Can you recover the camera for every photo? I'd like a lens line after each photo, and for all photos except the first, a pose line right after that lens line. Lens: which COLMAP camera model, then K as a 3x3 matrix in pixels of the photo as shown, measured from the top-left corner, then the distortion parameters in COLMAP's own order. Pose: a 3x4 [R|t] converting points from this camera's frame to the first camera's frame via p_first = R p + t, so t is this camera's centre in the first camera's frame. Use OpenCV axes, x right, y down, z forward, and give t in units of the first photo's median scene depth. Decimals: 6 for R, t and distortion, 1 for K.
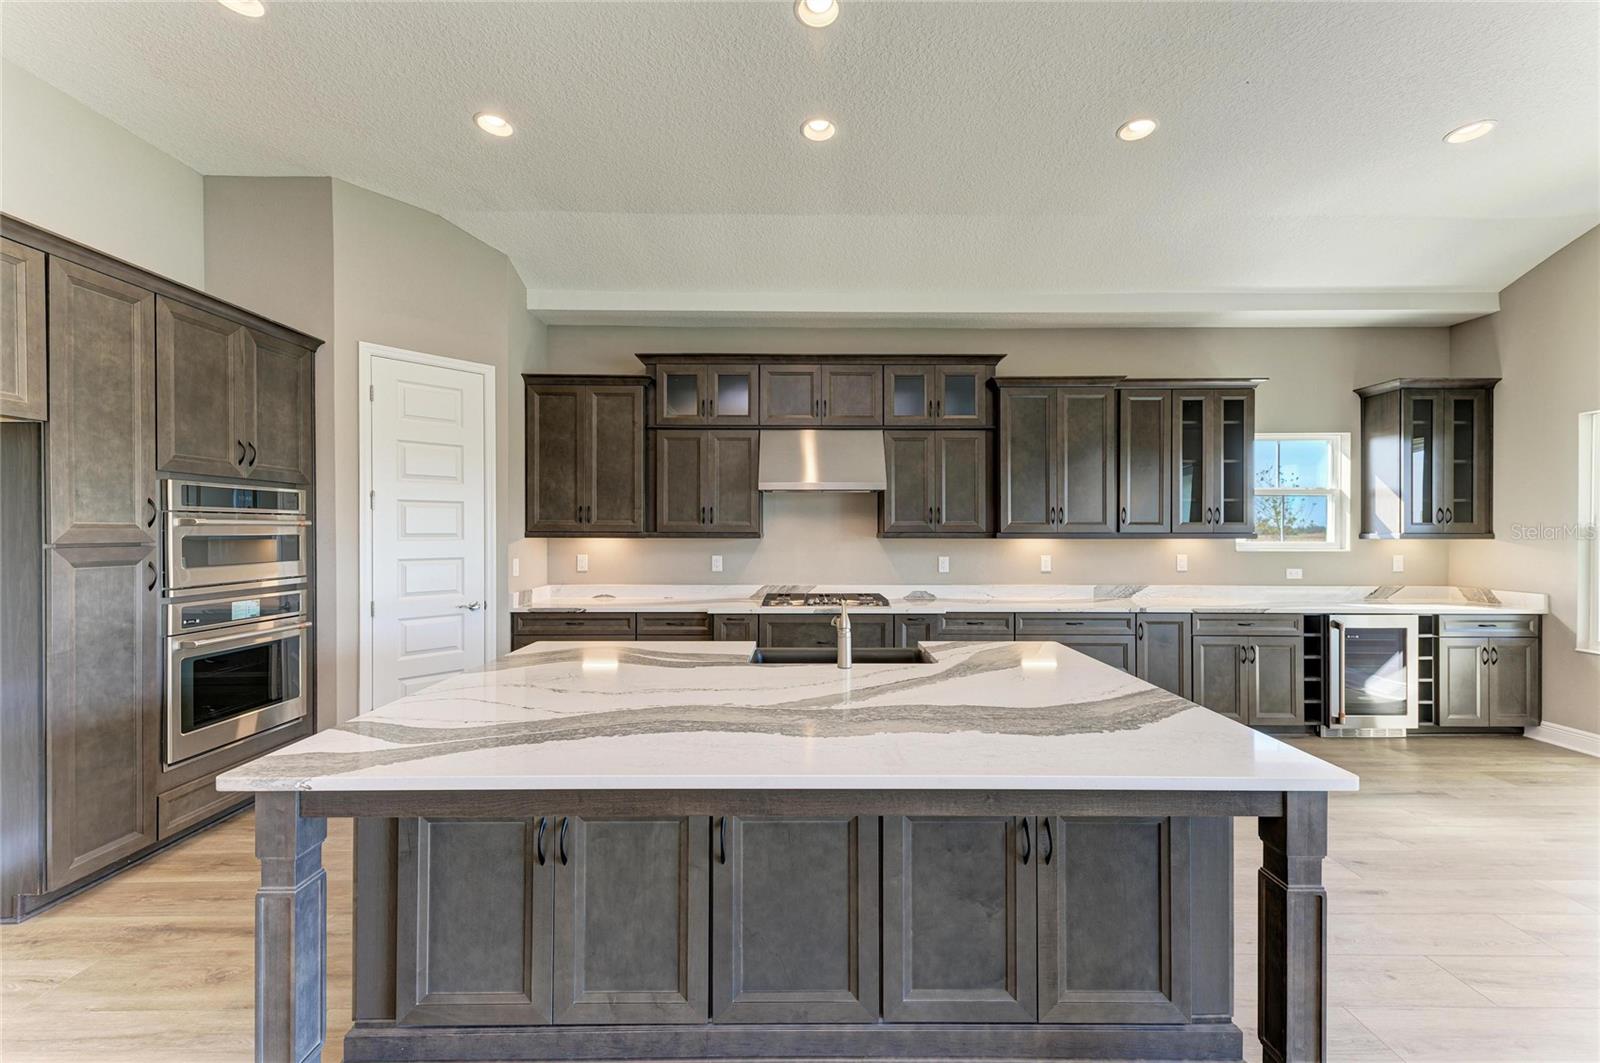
lens RADIAL K [[617.6, 0, 802.8], [0, 617.6, 534.4], [0, 0, 1]] dist [0.011671, -0.001188]
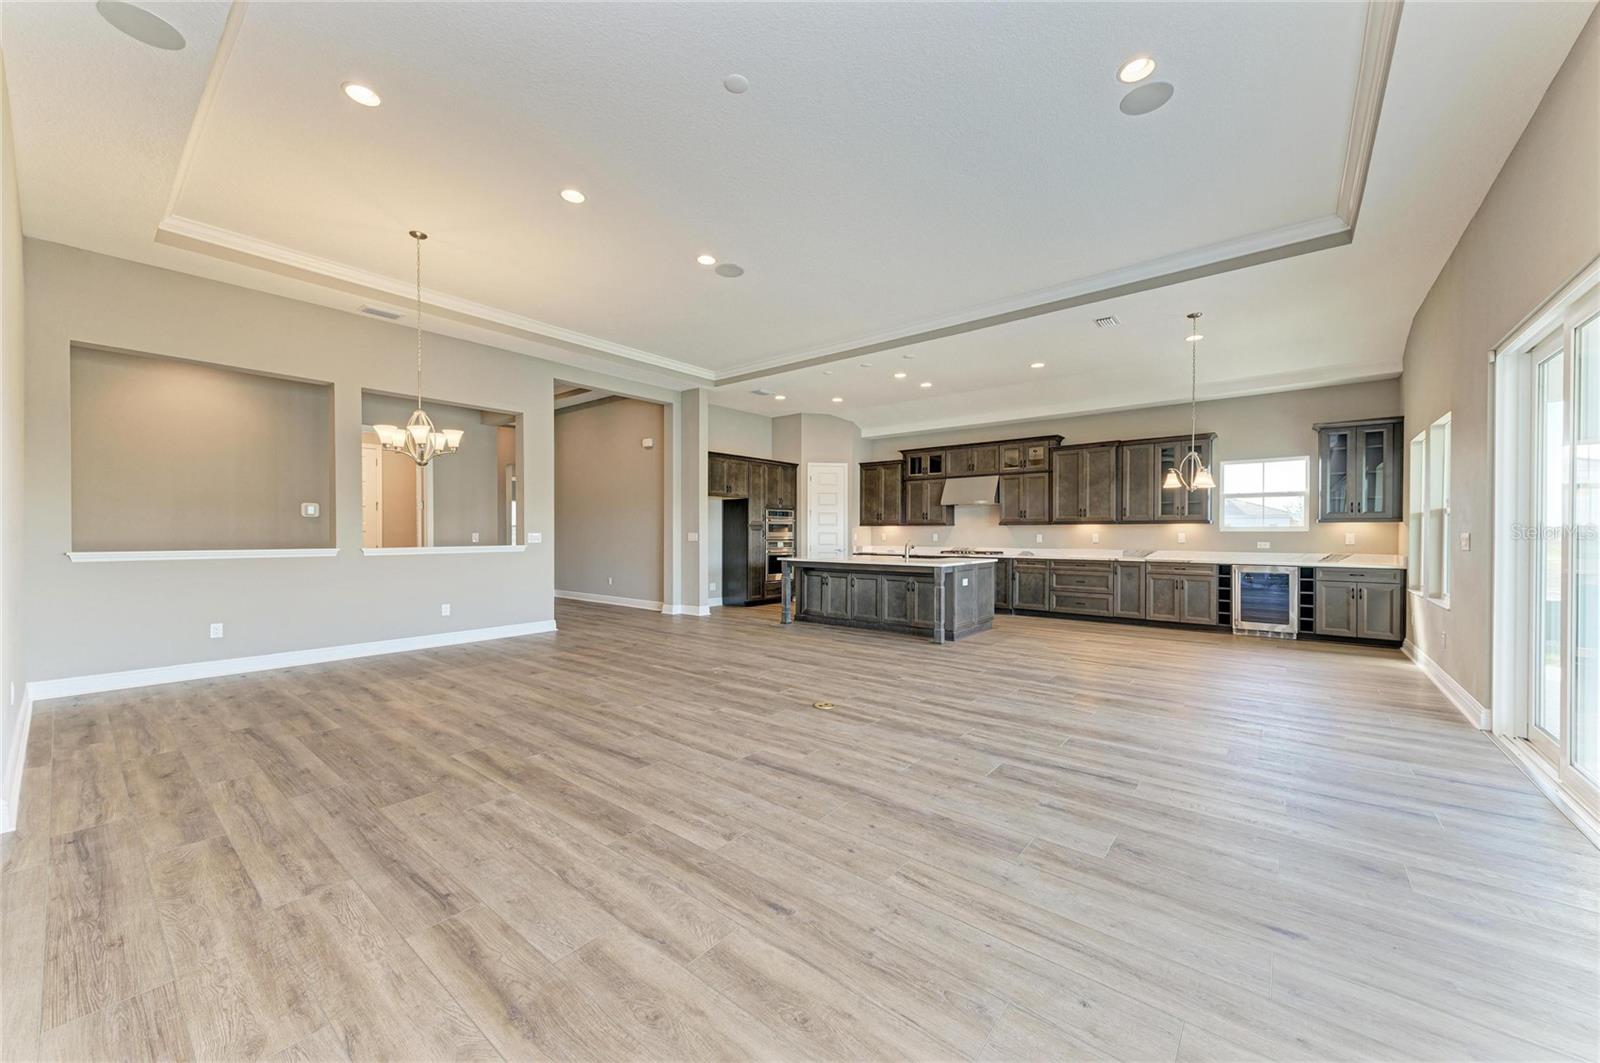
lens RADIAL K [[617.6, 0, 789.5], [0, 617.6, 529.8], [0, 0, 1]] dist [0.011671, -0.001188]
pose [[0.767568, -0.003926, -0.640956, 0.990270], [-0.004422, 0.999925, -0.011420, 0.052297], [0.640953, 0.011600, 0.767493, -1.179640]]
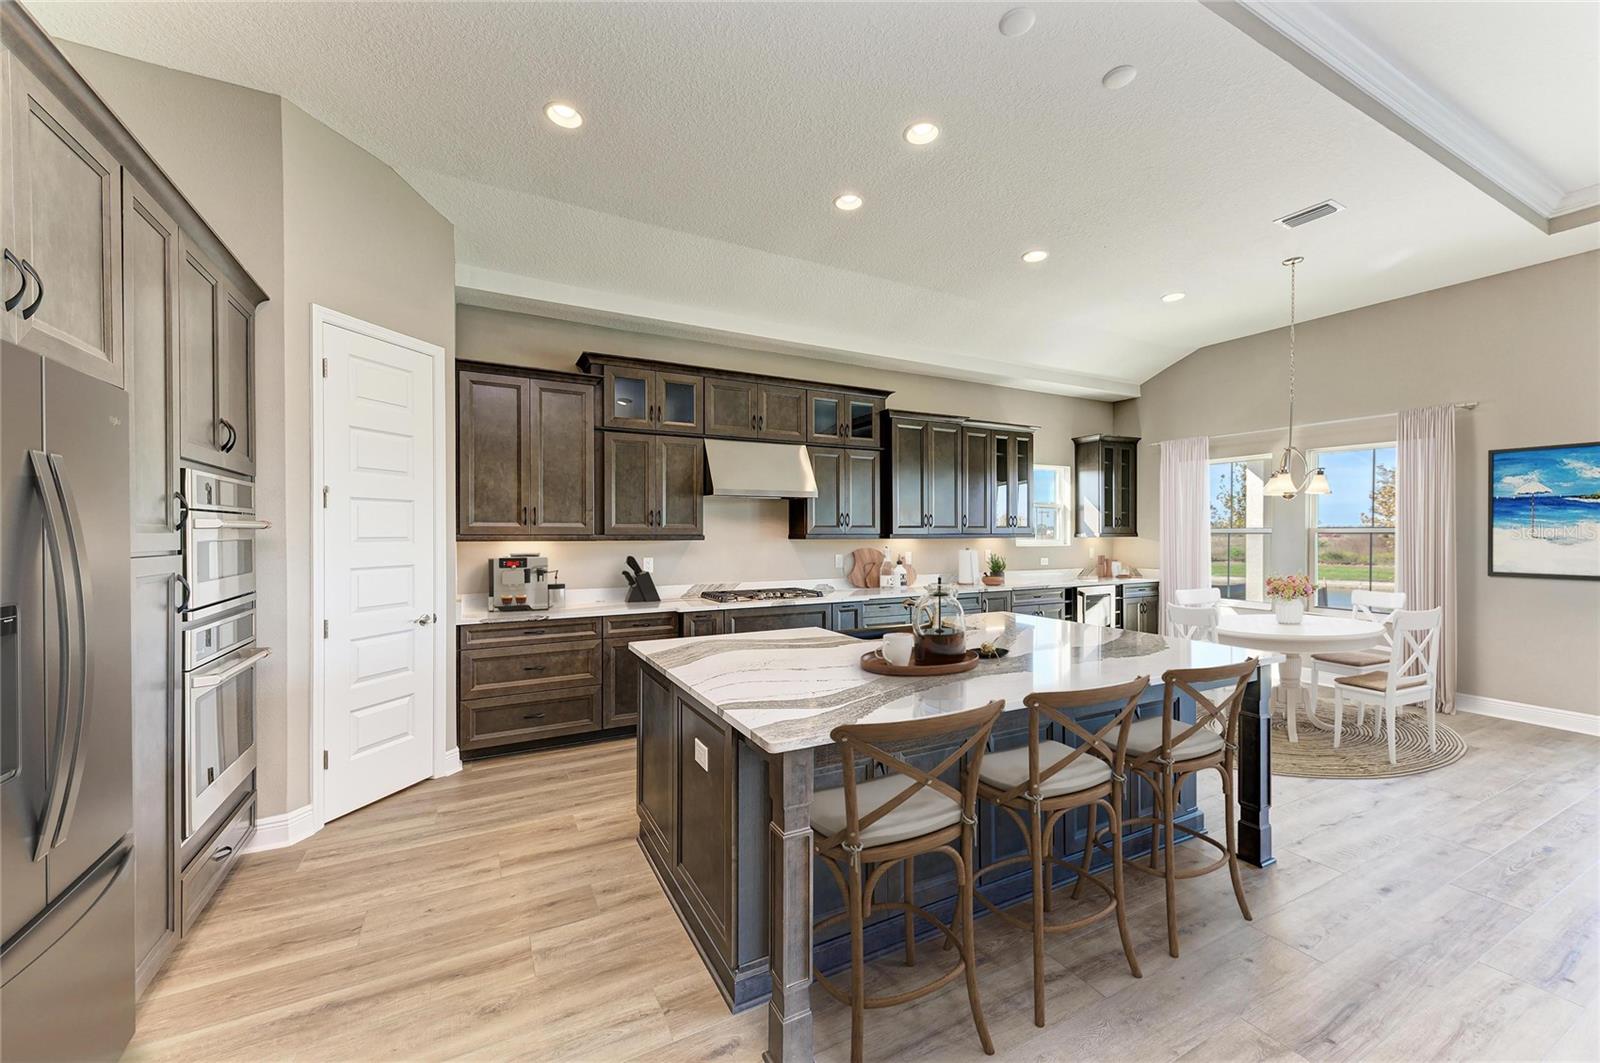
lens RADIAL K [[617.6, 0, 799.8], [0, 617.6, 535.3], [0, 0, 1]] dist [0.011671, -0.001188]
pose [[0.886927, -0.004506, 0.461887, -0.428911], [0.005464, 0.999985, -0.000737, -0.000390], [-0.461876, 0.003178, 0.886939, -0.019215]]
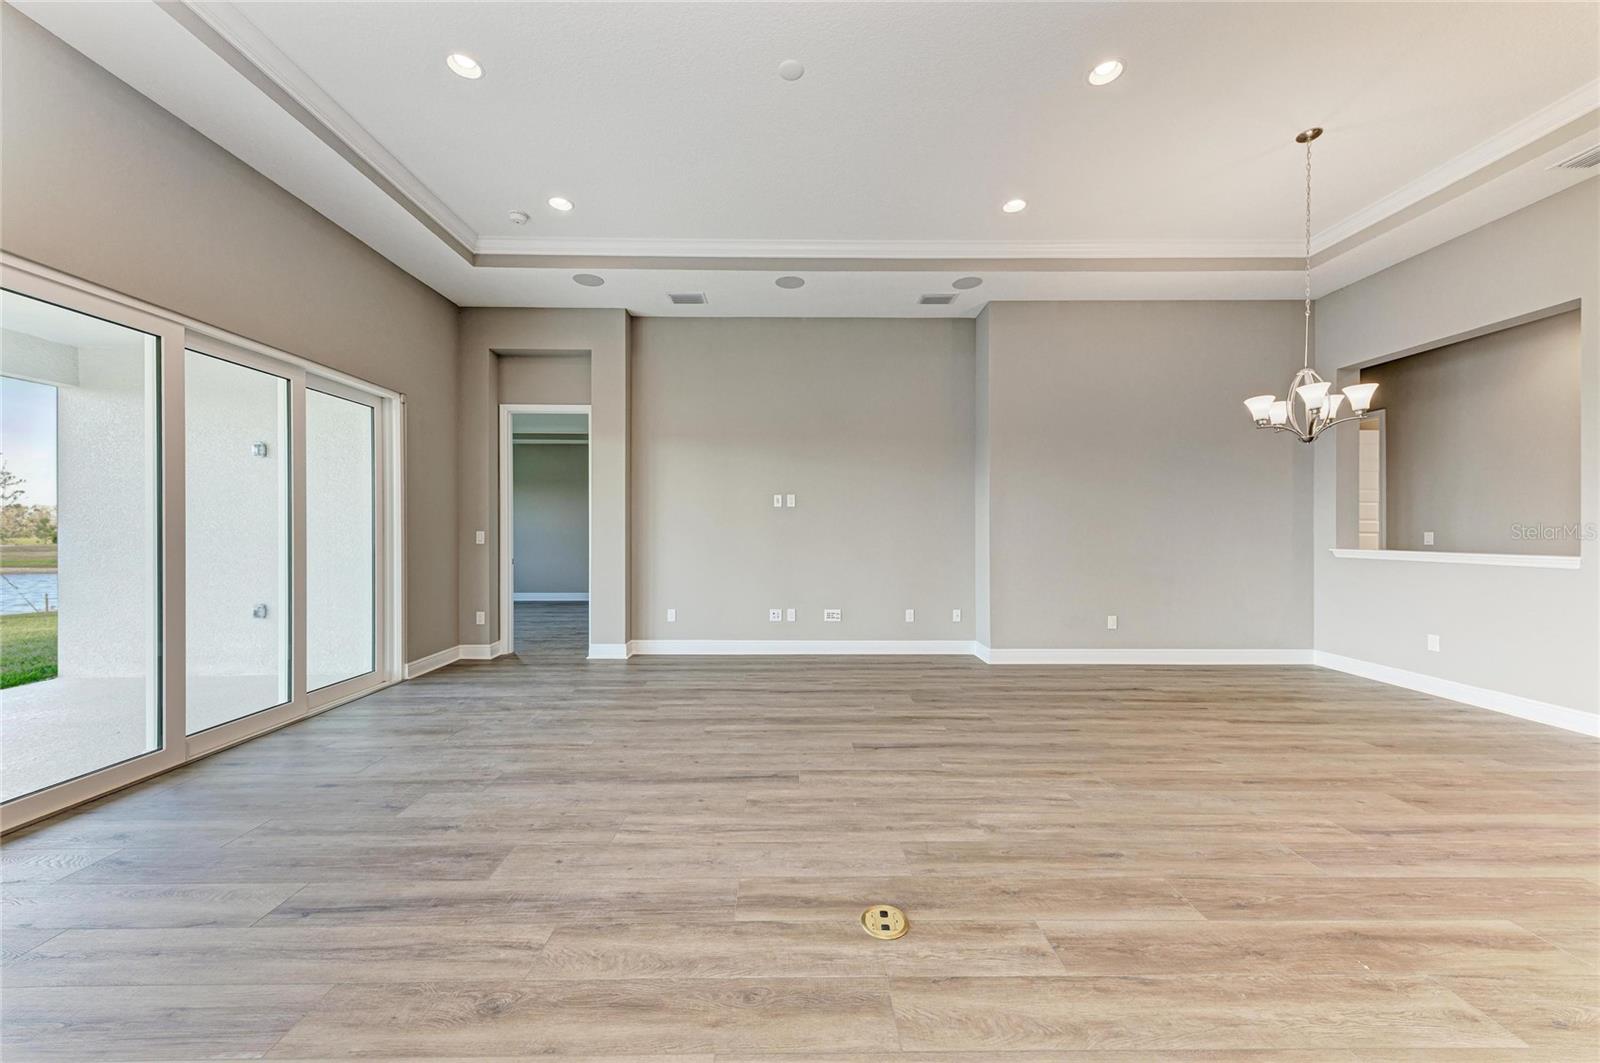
lens RADIAL K [[581.0, 0, 809.1], [0, 581.0, 534.7], [0, 0, 1]] dist [0.010948, -0.001846]
pose [[-0.999839, -0.003652, -0.017583, 0.436472], [-0.003906, 0.999889, 0.014406, 0.039757], [0.017529, 0.014472, -0.999742, 0.079814]]
